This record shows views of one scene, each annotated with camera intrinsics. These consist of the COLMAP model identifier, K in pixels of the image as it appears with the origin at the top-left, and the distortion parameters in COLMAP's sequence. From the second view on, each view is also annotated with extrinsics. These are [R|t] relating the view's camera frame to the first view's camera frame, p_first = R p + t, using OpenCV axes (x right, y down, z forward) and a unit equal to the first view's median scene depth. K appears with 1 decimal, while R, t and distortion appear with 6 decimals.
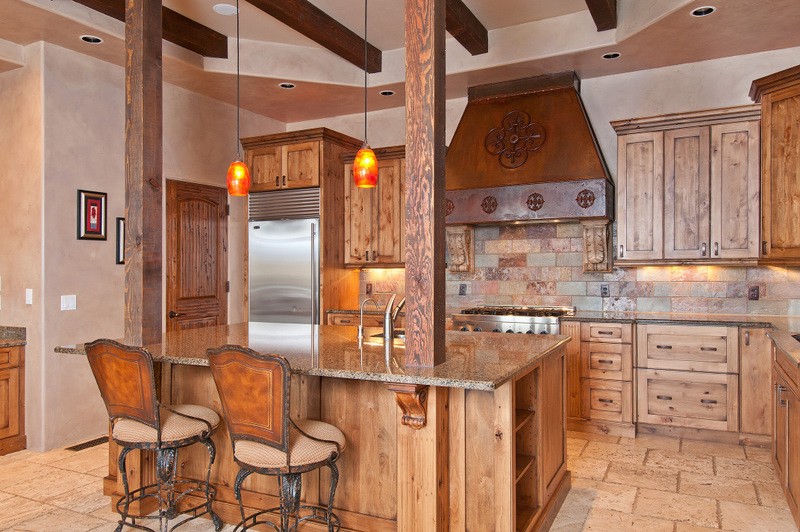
lens RADIAL K [[569.9, 0, 398.4], [0, 569.9, 274.3], [0, 0, 1]] dist [0.021207, -0.006505]
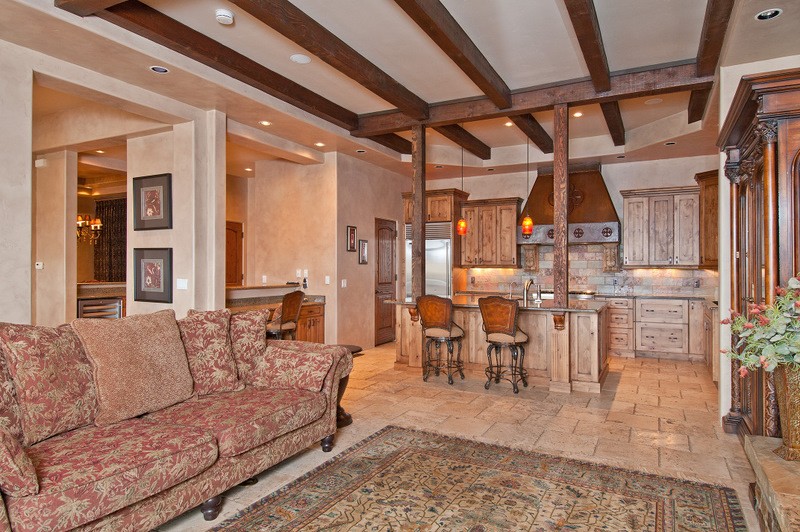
lens RADIAL K [[484.1, 0, 406.8], [0, 484.1, 262.3], [0, 0, 1]] dist [0.020490, -0.004508]
pose [[0.999923, 0.012289, -0.001530, -0.328901], [-0.012320, 0.999671, -0.022509, 0.010209], [0.001253, 0.022526, 0.999745, -0.597475]]
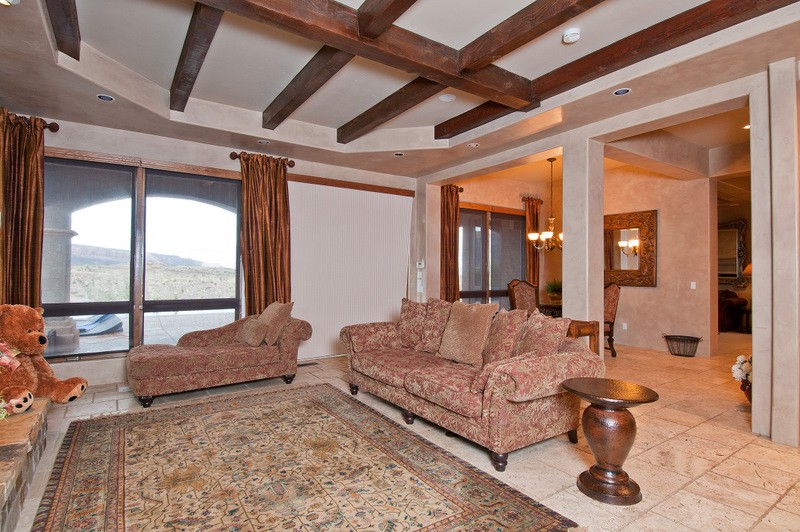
lens RADIAL K [[407.9, 0, 403.8], [0, 407.9, 261.4], [0, 0, 1]] dist [-0.006013, -0.001114]
pose [[-0.468409, -0.005814, -0.883493, 0.557372], [-0.006088, 0.999976, -0.003352, -0.035285], [0.883491, 0.003808, -0.468433, 1.116967]]
